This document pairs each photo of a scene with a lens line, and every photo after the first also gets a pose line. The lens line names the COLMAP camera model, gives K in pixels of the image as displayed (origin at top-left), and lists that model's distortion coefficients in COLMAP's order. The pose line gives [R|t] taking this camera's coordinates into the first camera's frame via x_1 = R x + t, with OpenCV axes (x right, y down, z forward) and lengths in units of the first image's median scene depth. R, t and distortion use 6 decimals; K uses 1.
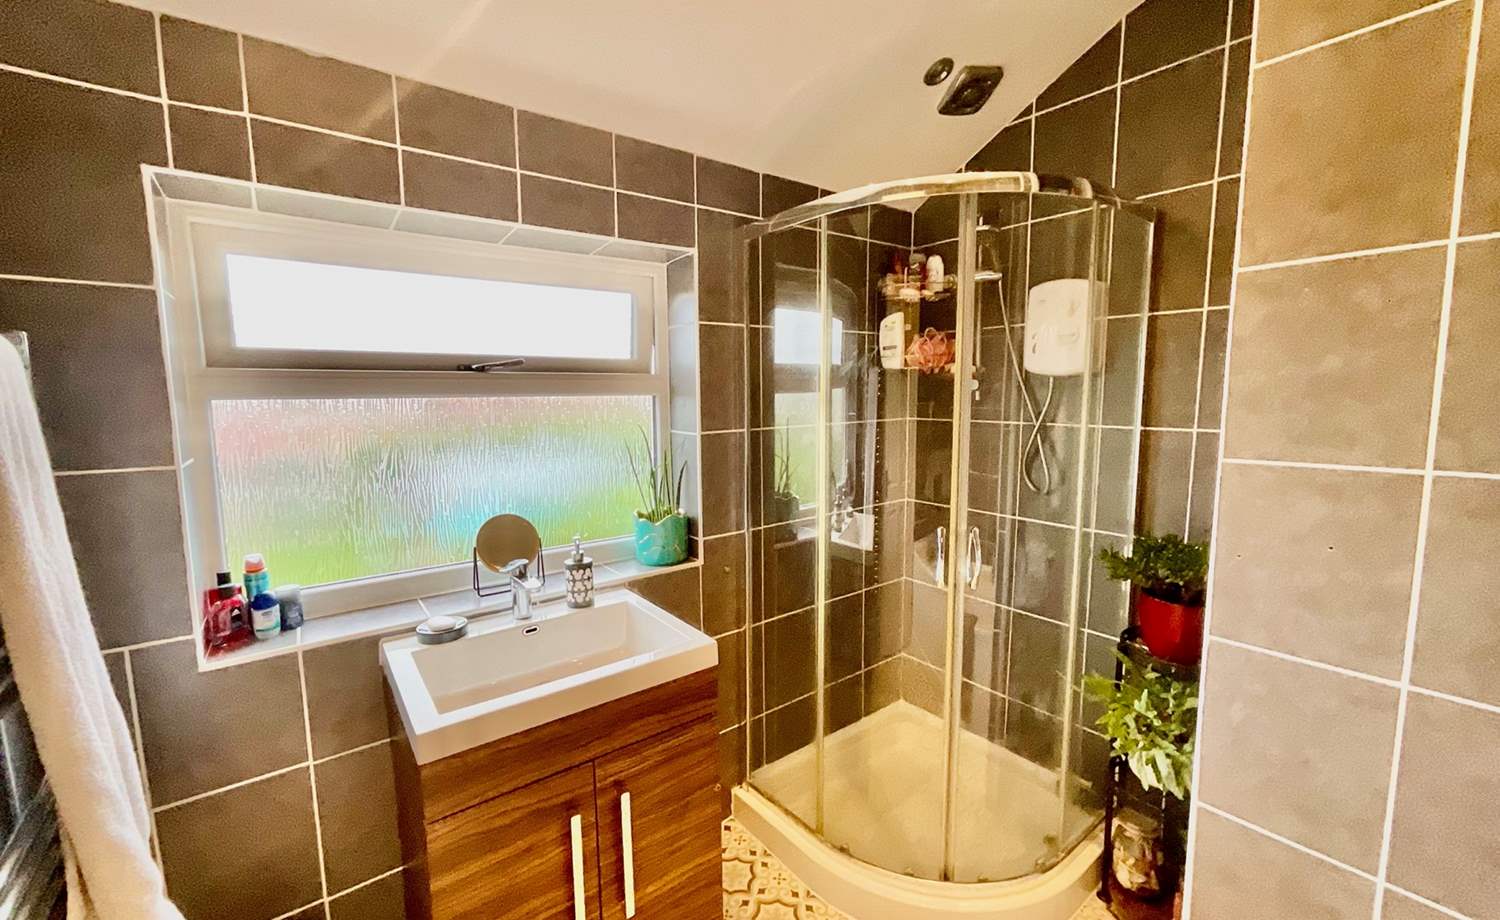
lens RADIAL K [[612.1, 0, 750.0], [0, 612.1, 460.0], [0, 0, 1]] dist [-0.001217, 0.000255]
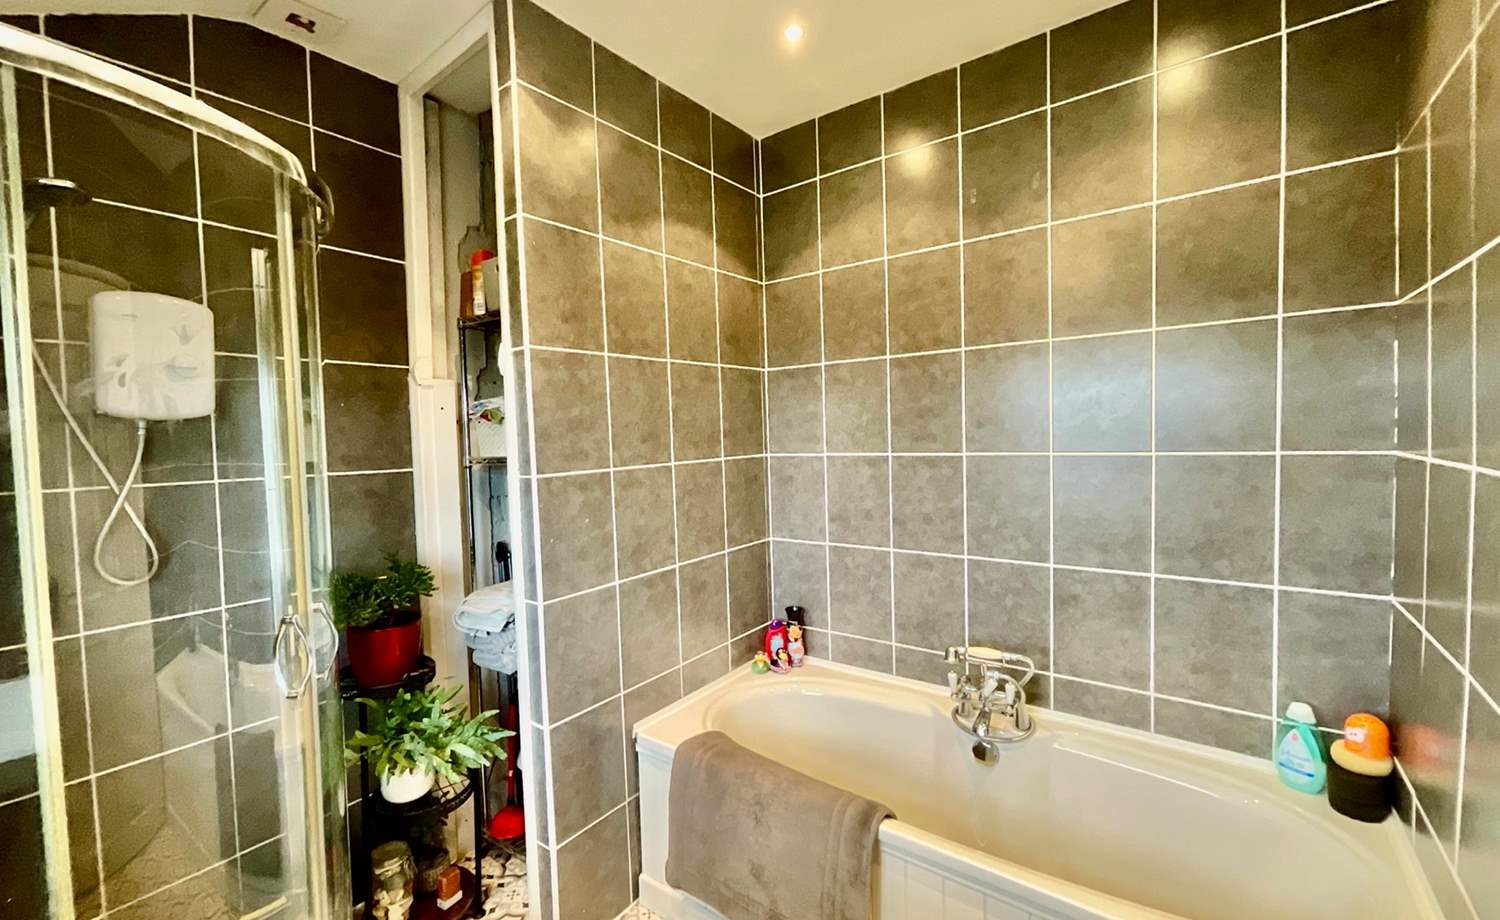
lens RADIAL K [[612.1, 0, 750.0], [0, 612.1, 460.0], [0, 0, 1]] dist [-0.001217, 0.000255]
pose [[-0.262788, -0.031690, 0.964333, -0.812709], [0.137358, 0.988052, 0.069901, -0.078327], [-0.955026, 0.150828, -0.255295, 0.976553]]
